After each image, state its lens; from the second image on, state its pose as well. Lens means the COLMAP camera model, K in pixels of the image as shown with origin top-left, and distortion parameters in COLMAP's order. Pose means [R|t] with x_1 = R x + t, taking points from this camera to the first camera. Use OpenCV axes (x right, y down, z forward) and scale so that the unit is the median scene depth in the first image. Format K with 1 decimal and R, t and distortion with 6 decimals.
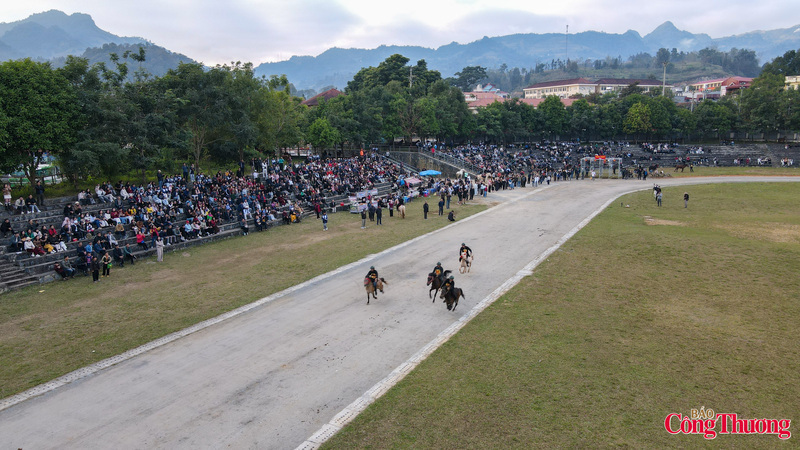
lens RADIAL K [[597.5, 0, 400.0], [0, 597.5, 225.0], [0, 0, 1]] dist [0.002654, 0.006100]
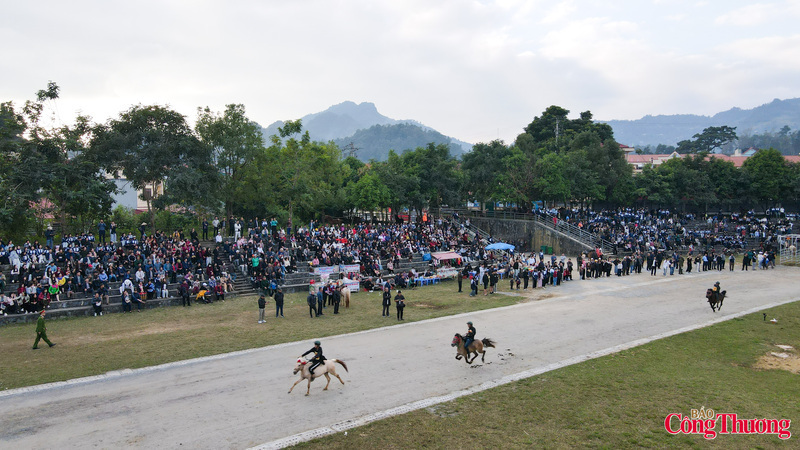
lens RADIAL K [[597.5, 0, 400.0], [0, 597.5, 225.0], [0, 0, 1]] dist [0.002654, 0.006100]
pose [[0.909275, 0.025311, -0.415426, 0.161942], [-0.075793, 0.991529, -0.105481, -0.018815], [0.409237, 0.127398, 0.903490, 0.197572]]
